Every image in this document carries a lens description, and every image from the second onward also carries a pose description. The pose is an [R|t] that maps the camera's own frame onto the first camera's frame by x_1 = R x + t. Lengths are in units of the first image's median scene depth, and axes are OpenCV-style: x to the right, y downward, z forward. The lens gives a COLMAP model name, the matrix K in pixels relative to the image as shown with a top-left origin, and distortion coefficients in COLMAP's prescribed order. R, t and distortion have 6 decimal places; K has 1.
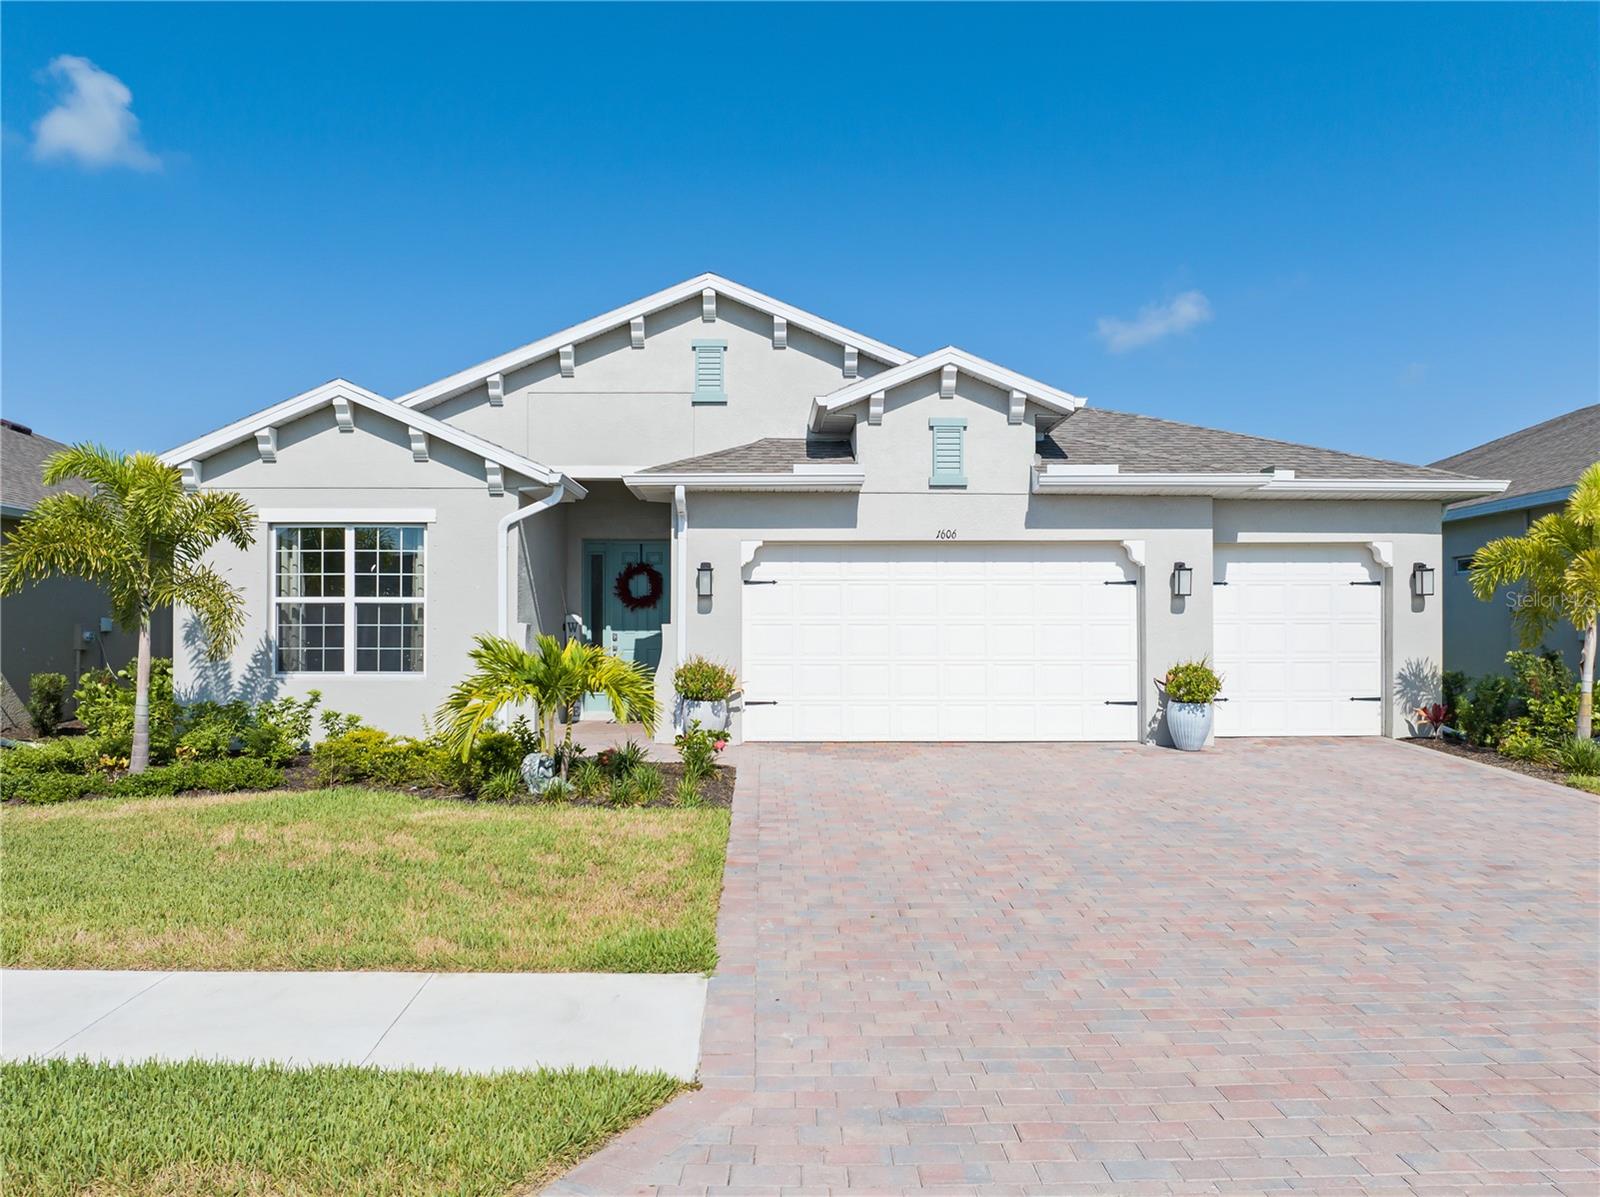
lens RADIAL K [[1141.4, 0, 828.0], [0, 1141.4, 623.0], [0, 0, 1]] dist [-0.033764, -0.002800]
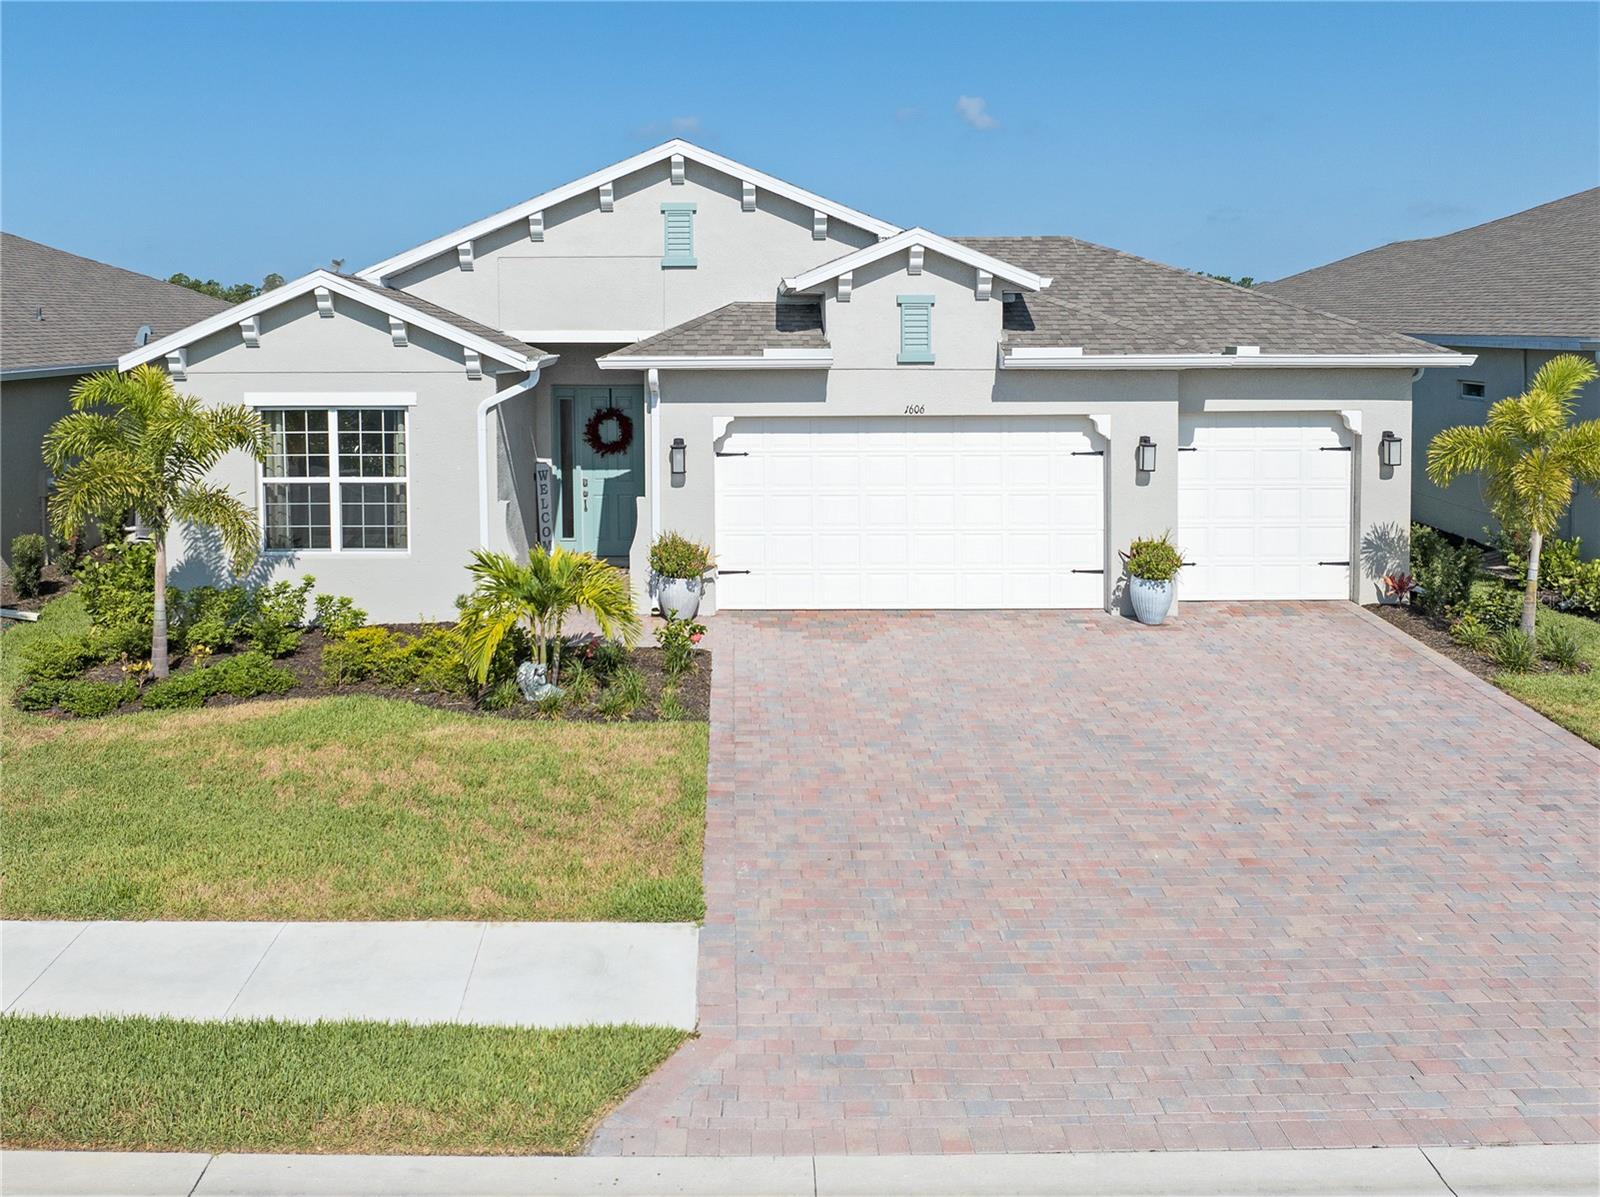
lens RADIAL K [[1352.8, 0, 790.0], [0, 1352.8, 407.6], [0, 0, 1]] dist [-0.010657, -0.023321]
pose [[0.999921, -0.000136, -0.012591, 0.008142], [0.000910, 0.998109, 0.061454, -0.163632], [0.012559, -0.061461, 0.998030, -0.219135]]
